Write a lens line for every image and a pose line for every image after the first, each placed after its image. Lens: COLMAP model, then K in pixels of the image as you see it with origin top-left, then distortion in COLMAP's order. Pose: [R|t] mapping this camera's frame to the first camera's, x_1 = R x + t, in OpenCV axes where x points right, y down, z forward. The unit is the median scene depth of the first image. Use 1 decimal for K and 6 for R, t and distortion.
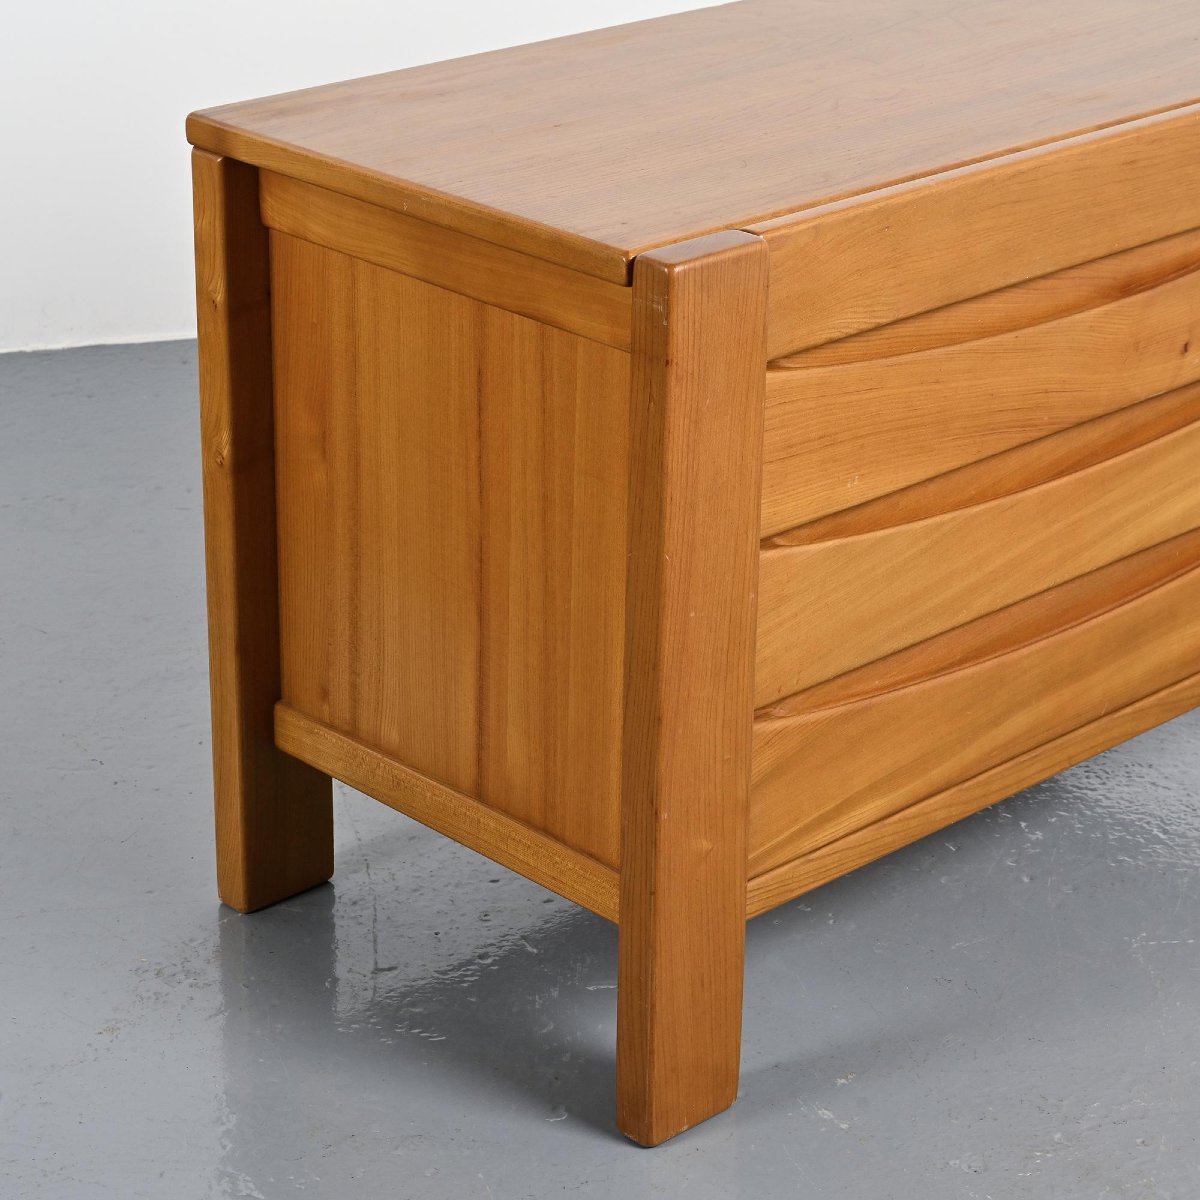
lens RADIAL K [[3049.6, 0, 600.0], [0, 3049.6, 600.0], [0, 0, 1]] dist [0.054790, -0.340478]
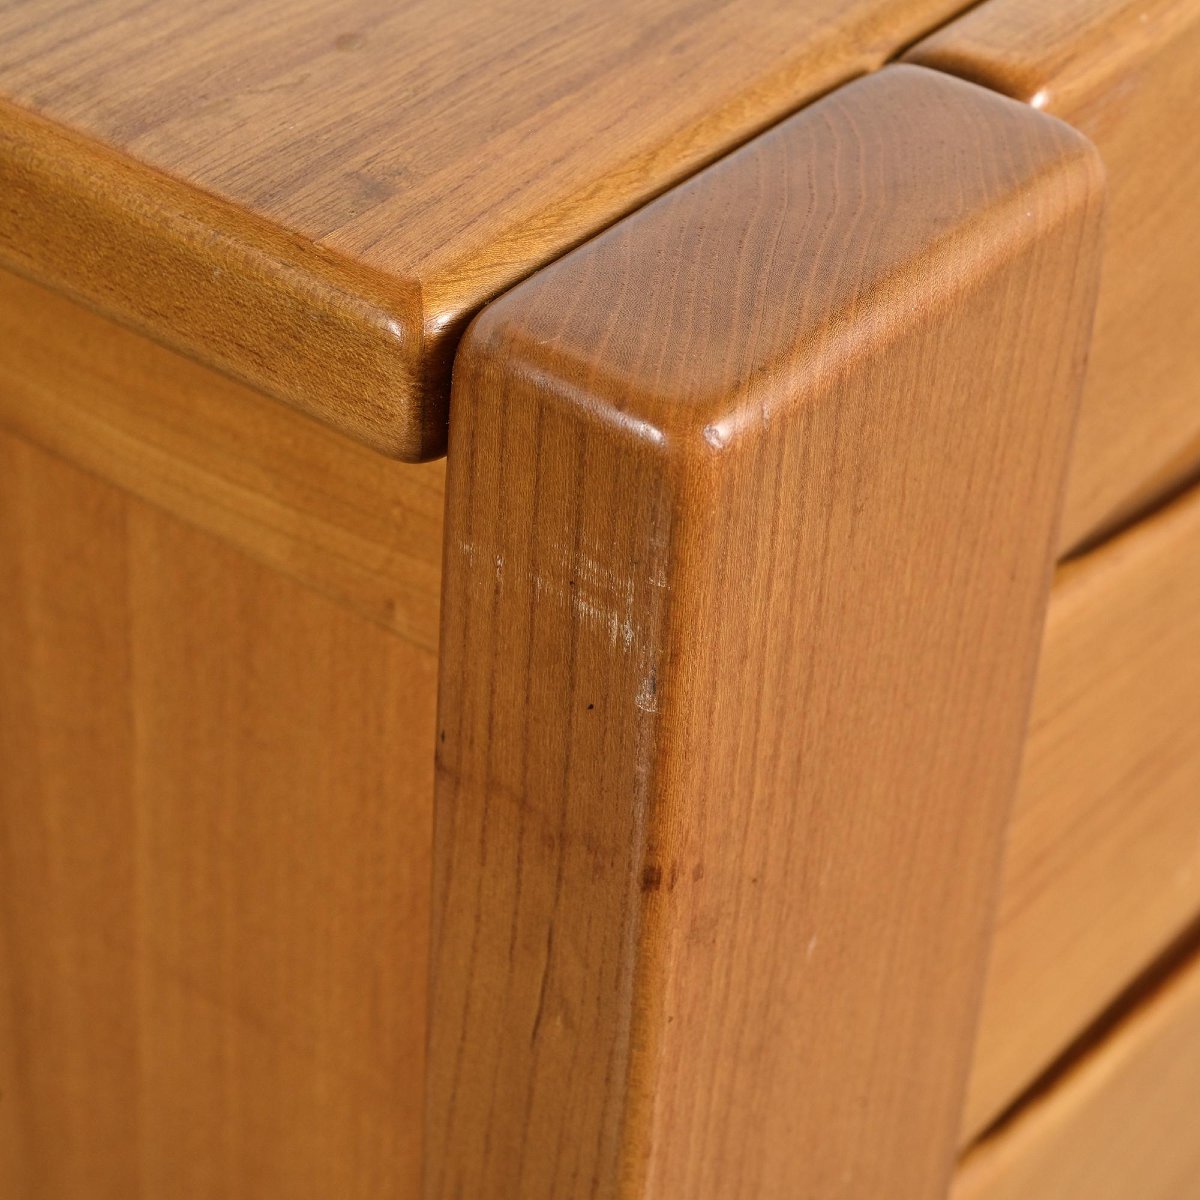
lens RADIAL K [[3282.2, 0, 600.0], [0, 3282.2, 600.0], [0, 0, 1]] dist [0.096115, 0.310090]
pose [[0.987302, -0.058629, 0.147641, -0.008592], [0.023986, 0.973765, 0.226286, -0.122069], [-0.157034, -0.219872, 0.962807, 0.704694]]
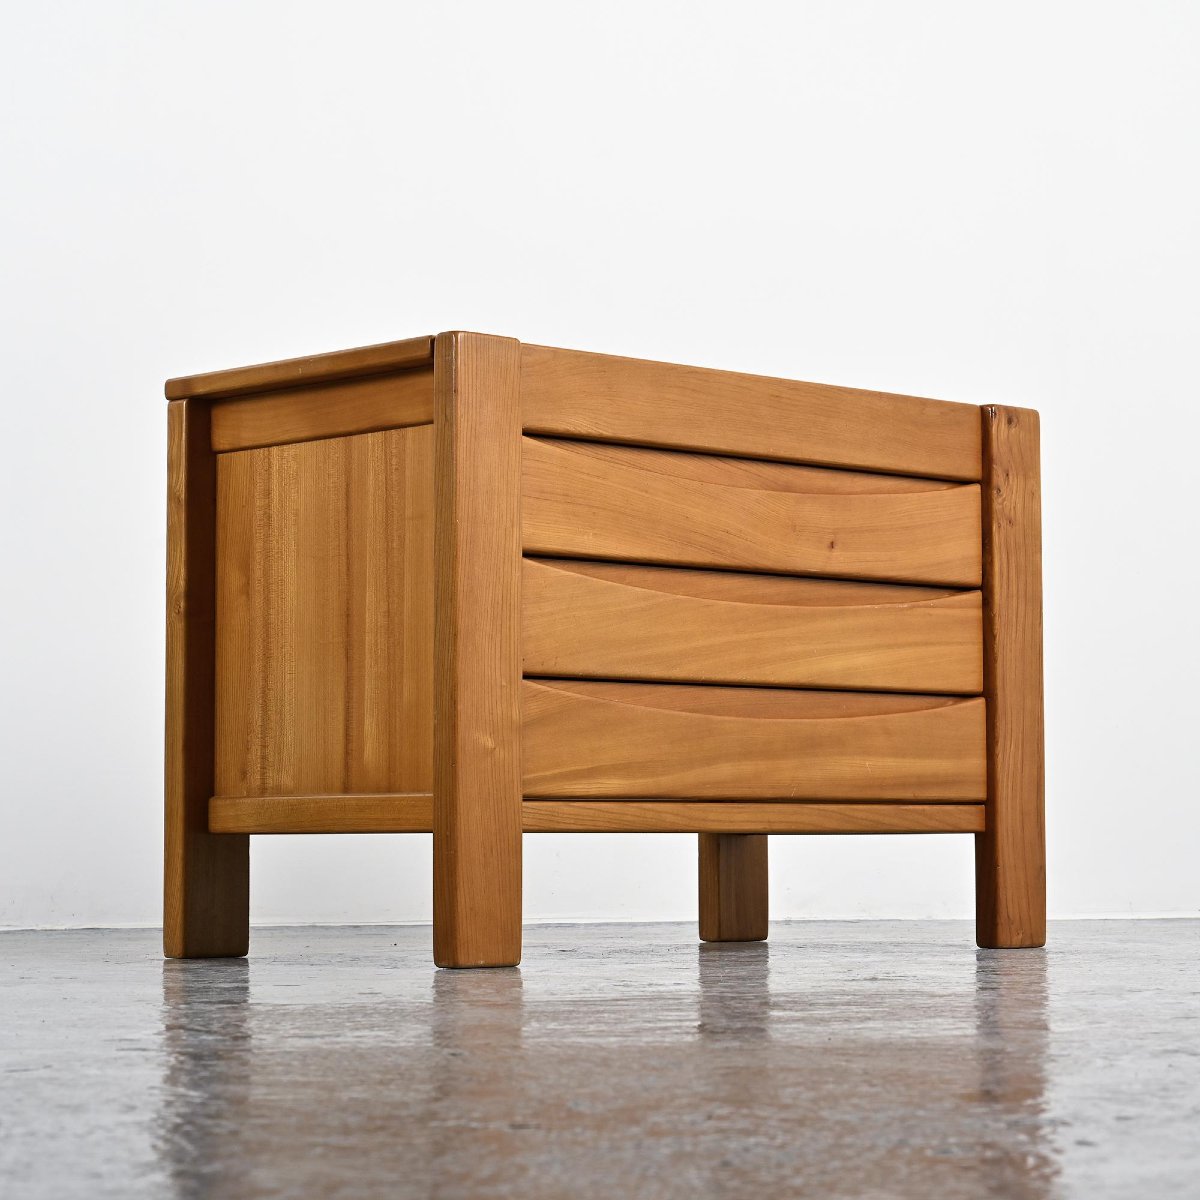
lens RADIAL K [[3253.1, 0, 600.0], [0, 3253.1, 600.0], [0, 0, 1]] dist [-0.140057, -0.266634]
pose [[0.999854, -0.017106, -0.000232, 0.084902], [0.015245, 0.897039, -0.441688, 0.683090], [0.007764, 0.441620, 0.897168, -0.433342]]
